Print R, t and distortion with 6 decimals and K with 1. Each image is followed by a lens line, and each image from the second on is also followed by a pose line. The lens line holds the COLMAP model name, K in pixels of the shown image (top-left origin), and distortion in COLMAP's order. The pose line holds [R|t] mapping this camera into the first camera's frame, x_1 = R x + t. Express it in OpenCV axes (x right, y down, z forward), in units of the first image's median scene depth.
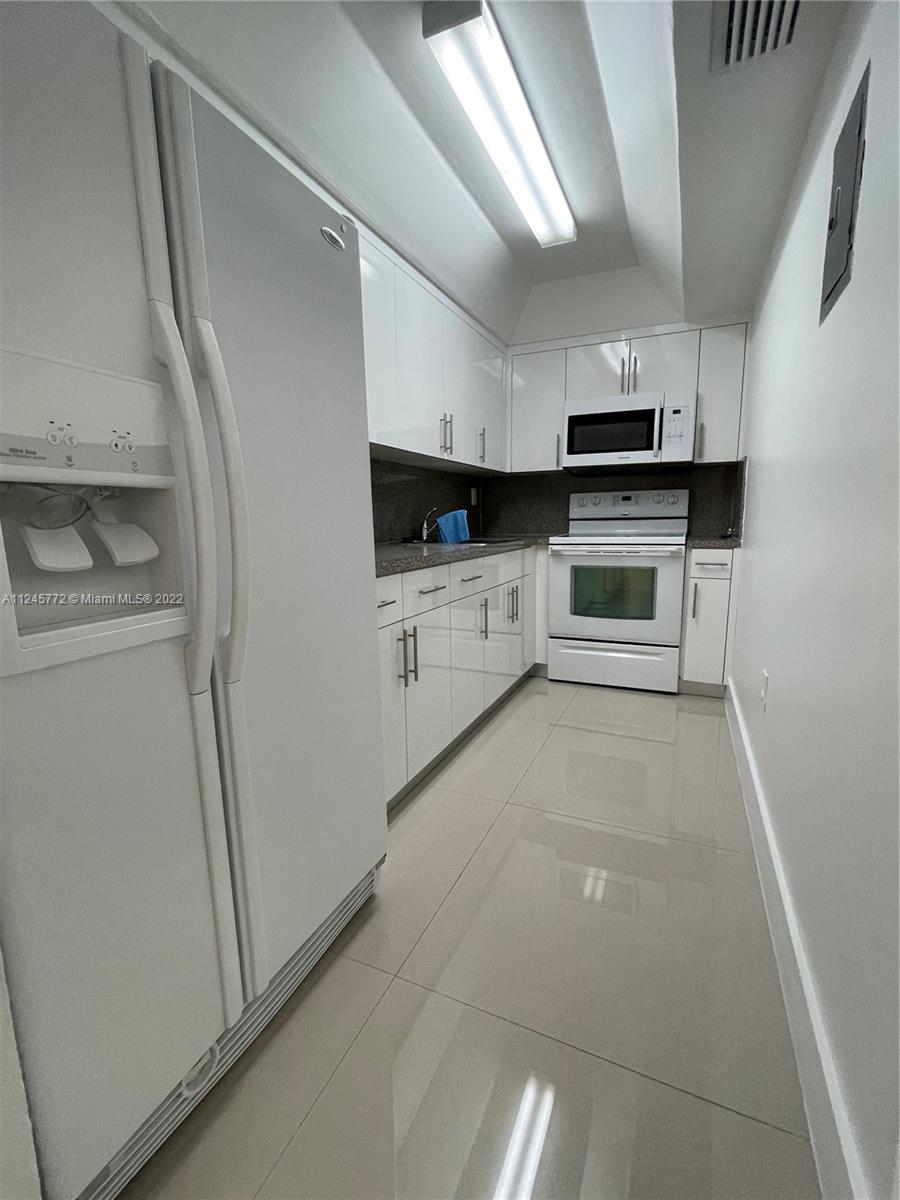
lens RADIAL K [[523.2, 0, 450.7], [0, 523.2, 599.8], [0, 0, 1]] dist [-0.002738, 0.001967]
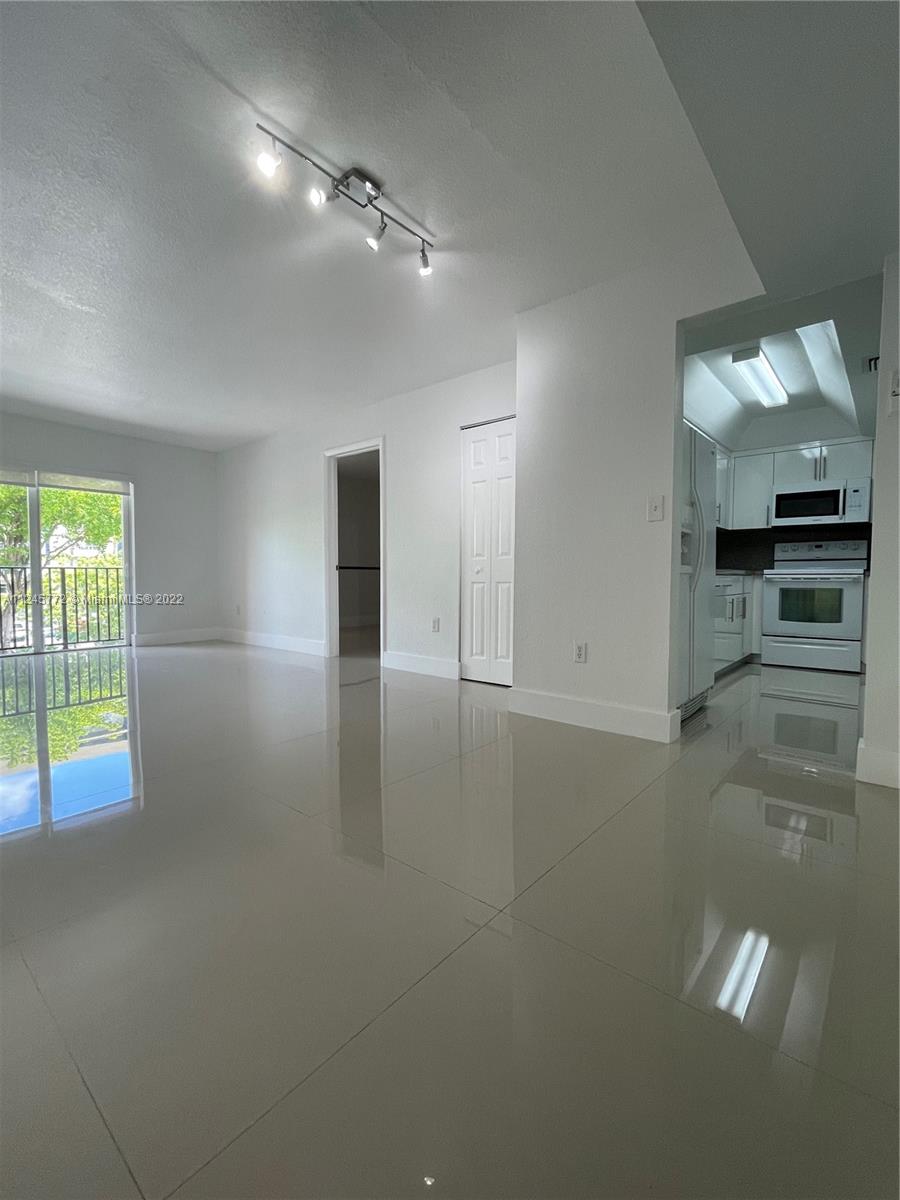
lens RADIAL K [[523.2, 0, 449.9], [0, 523.2, 601.7], [0, 0, 1]] dist [-0.002738, 0.001967]
pose [[0.962569, 0.027995, -0.269586, -0.332770], [-0.056176, 0.993659, -0.097396, 0.206189], [0.265150, 0.108895, 0.958038, -0.851508]]
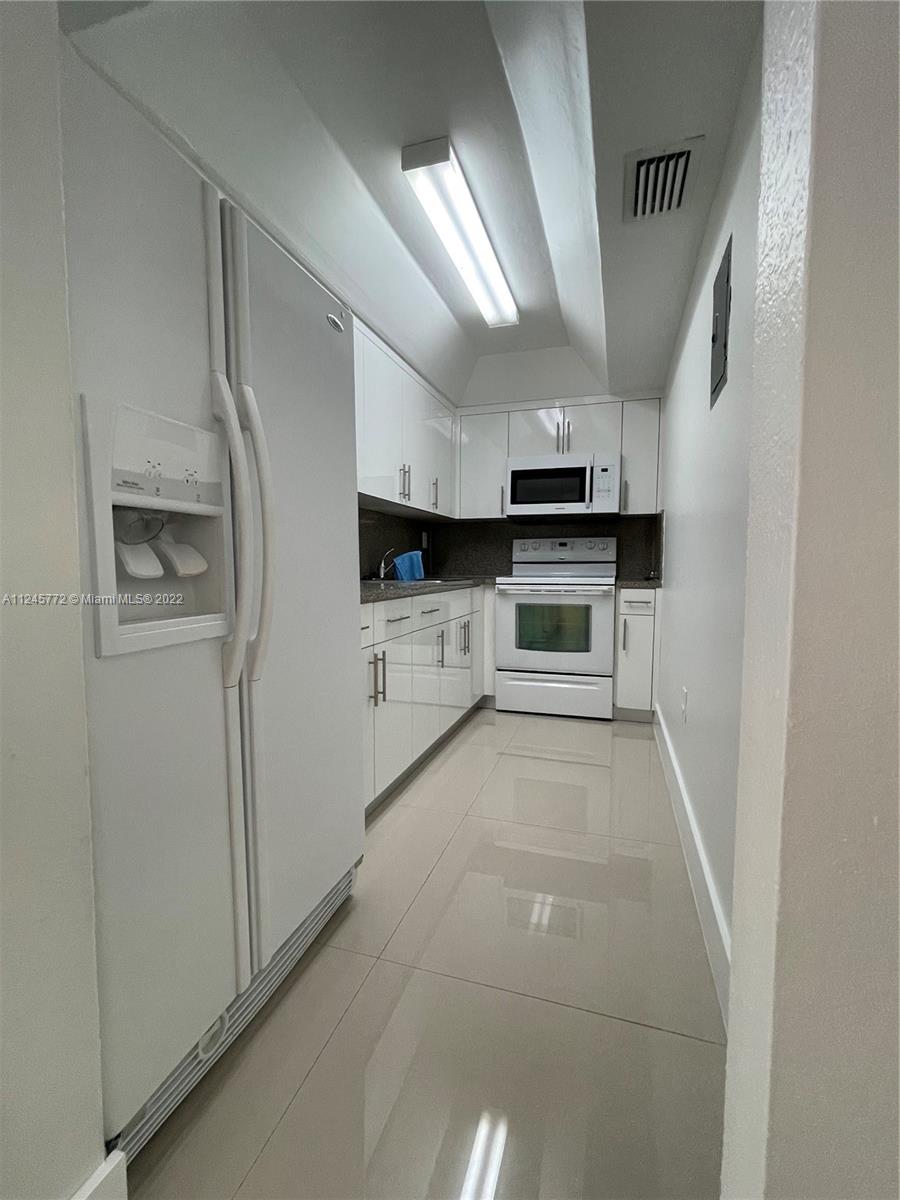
lens RADIAL K [[523.2, 0, 447.6], [0, 523.2, 600.8], [0, 0, 1]] dist [-0.002738, 0.001967]
pose [[0.993654, 0.007082, 0.112257, -0.039236], [0.002779, 0.996166, -0.087444, 0.027555], [-0.112446, 0.087201, 0.989824, -0.077694]]
